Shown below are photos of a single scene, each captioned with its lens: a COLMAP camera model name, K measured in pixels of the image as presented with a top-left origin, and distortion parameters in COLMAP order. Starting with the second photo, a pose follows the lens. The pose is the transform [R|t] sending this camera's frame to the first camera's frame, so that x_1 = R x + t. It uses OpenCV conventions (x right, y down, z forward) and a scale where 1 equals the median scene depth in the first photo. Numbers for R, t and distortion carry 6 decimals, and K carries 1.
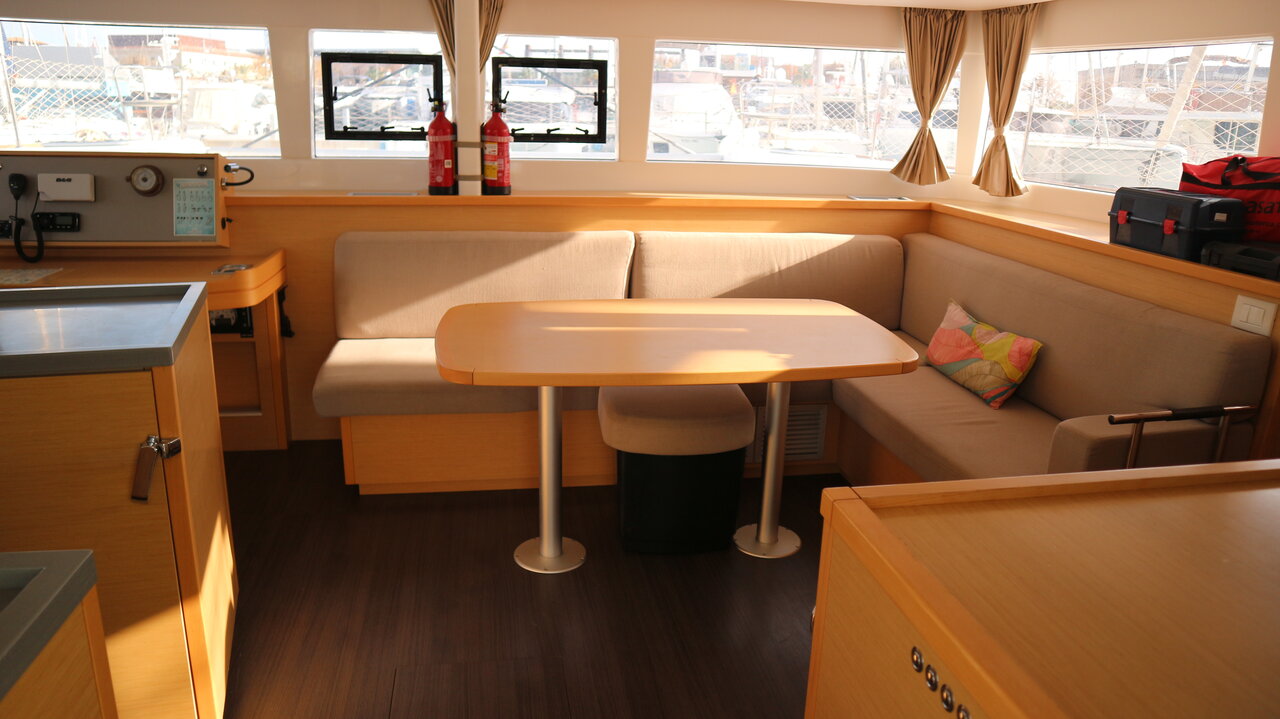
lens RADIAL K [[897.9, 0, 640.0], [0, 897.9, 359.5], [0, 0, 1]] dist [-0.116774, 0.084052]
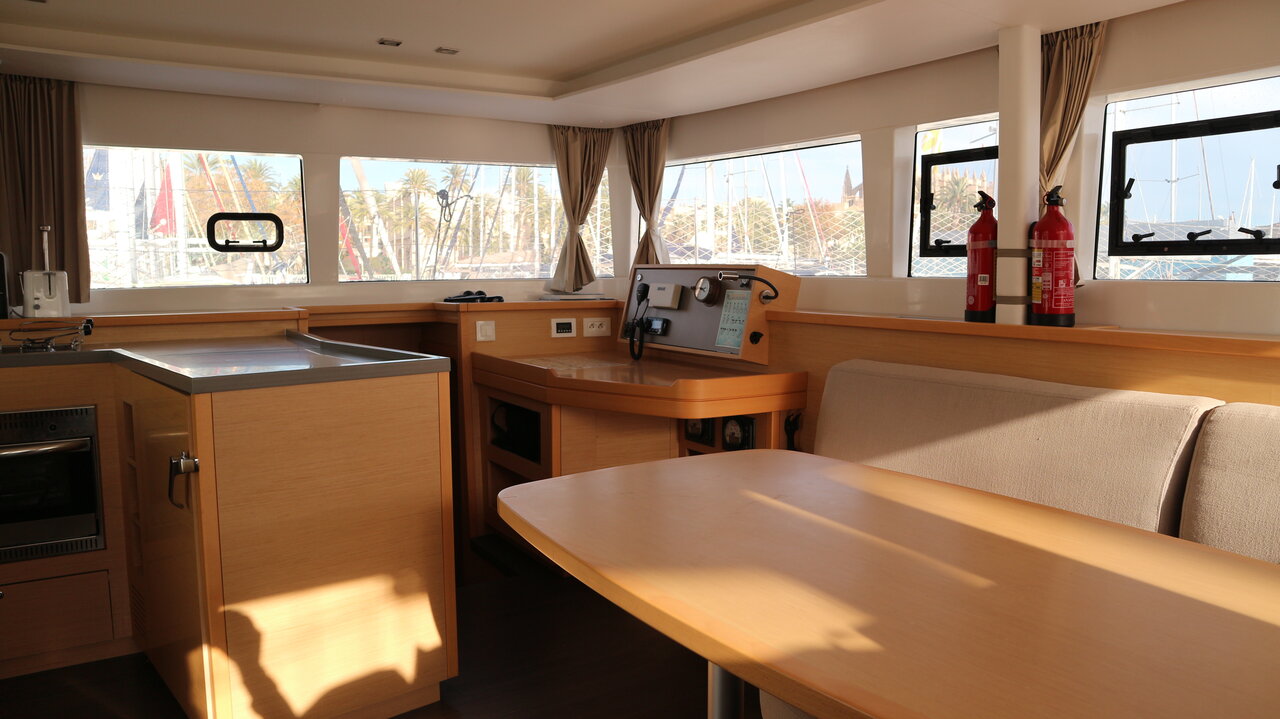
lens RADIAL K [[901.6, 0, 640.0], [0, 901.6, 359.5], [0, 0, 1]] dist [-0.116311, 0.088588]
pose [[0.382315, 0.064072, -0.921808, 0.366315], [-0.240452, 0.970124, -0.032296, -0.070755], [0.892198, 0.233998, 0.386299, 0.515112]]
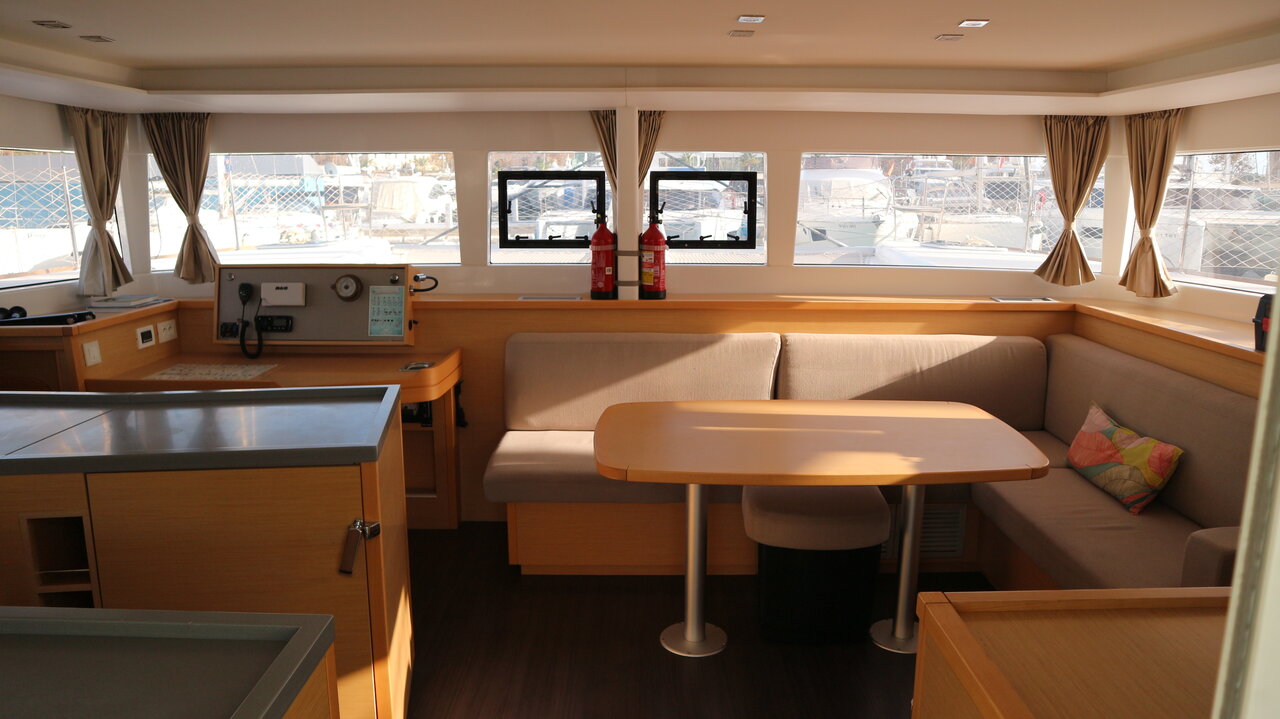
lens RADIAL K [[901.6, 0, 640.0], [0, 901.6, 359.5], [0, 0, 1]] dist [-0.116311, 0.088588]
pose [[0.984953, 0.005893, -0.172721, 0.014319], [-0.021440, 0.995865, -0.088285, -0.015726], [0.171486, 0.090660, 0.981006, -0.073032]]
